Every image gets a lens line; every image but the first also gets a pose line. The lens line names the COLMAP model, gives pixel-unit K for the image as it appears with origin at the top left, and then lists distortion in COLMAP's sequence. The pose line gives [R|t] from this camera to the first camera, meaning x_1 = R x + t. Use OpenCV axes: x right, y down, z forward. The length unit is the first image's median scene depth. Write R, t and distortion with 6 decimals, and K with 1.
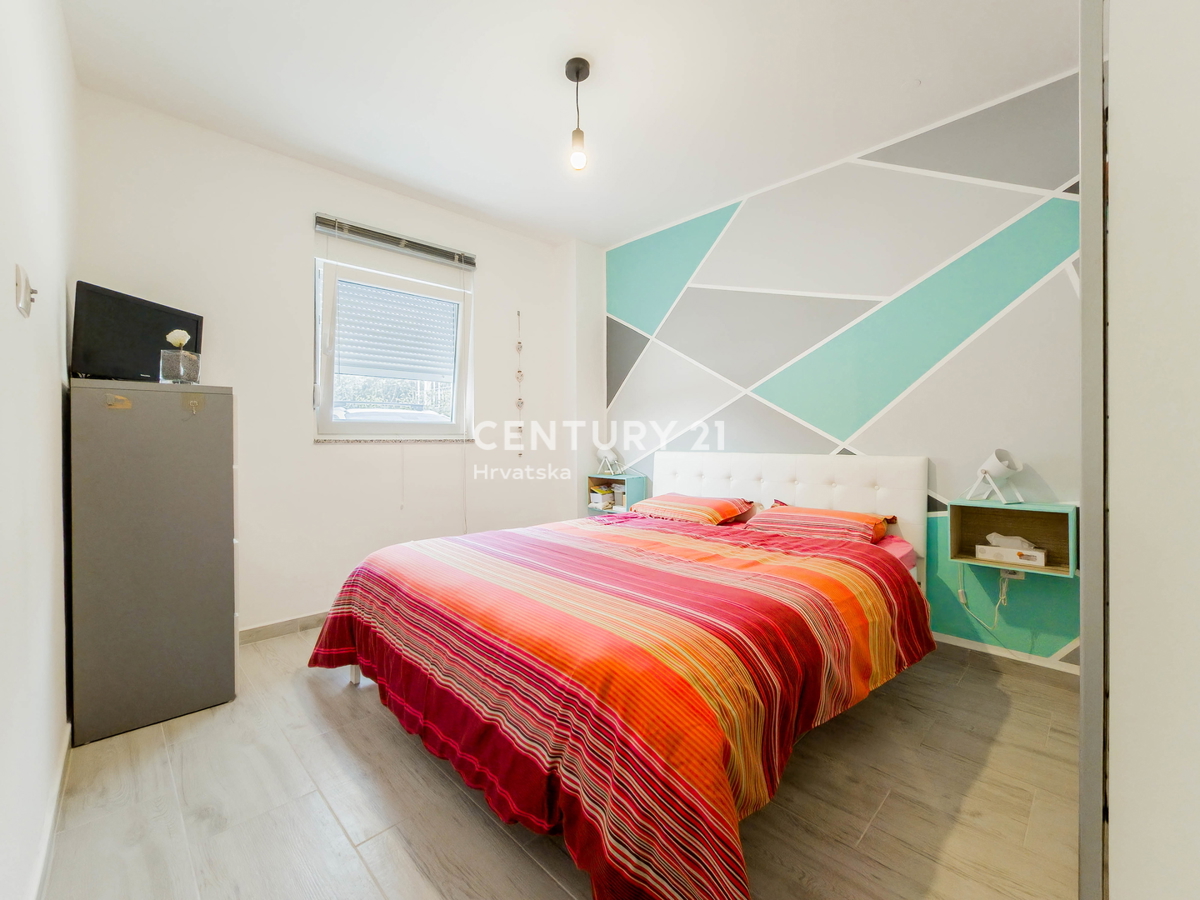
lens RADIAL K [[483.9, 0, 603.9], [0, 483.9, 464.0], [0, 0, 1]] dist [-0.001654, -0.000221]
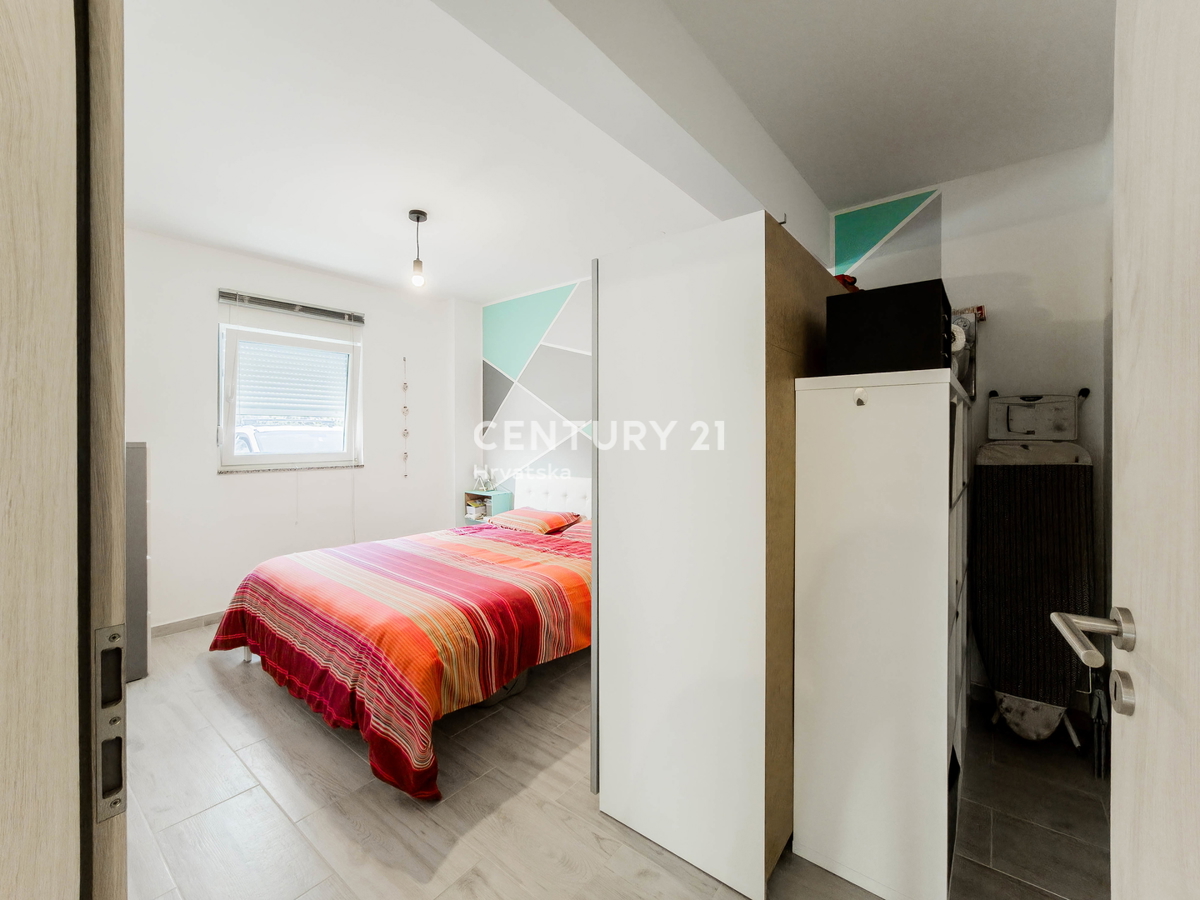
lens RADIAL K [[510.4, 0, 632.7], [0, 510.4, 450.2], [0, 0, 1]] dist [0.001818, 0.000707]
pose [[0.993030, 0.000275, 0.117863, 0.484937], [-0.000134, 0.999999, -0.001209, -0.163897], [-0.117863, 0.001185, 0.993029, -0.682089]]
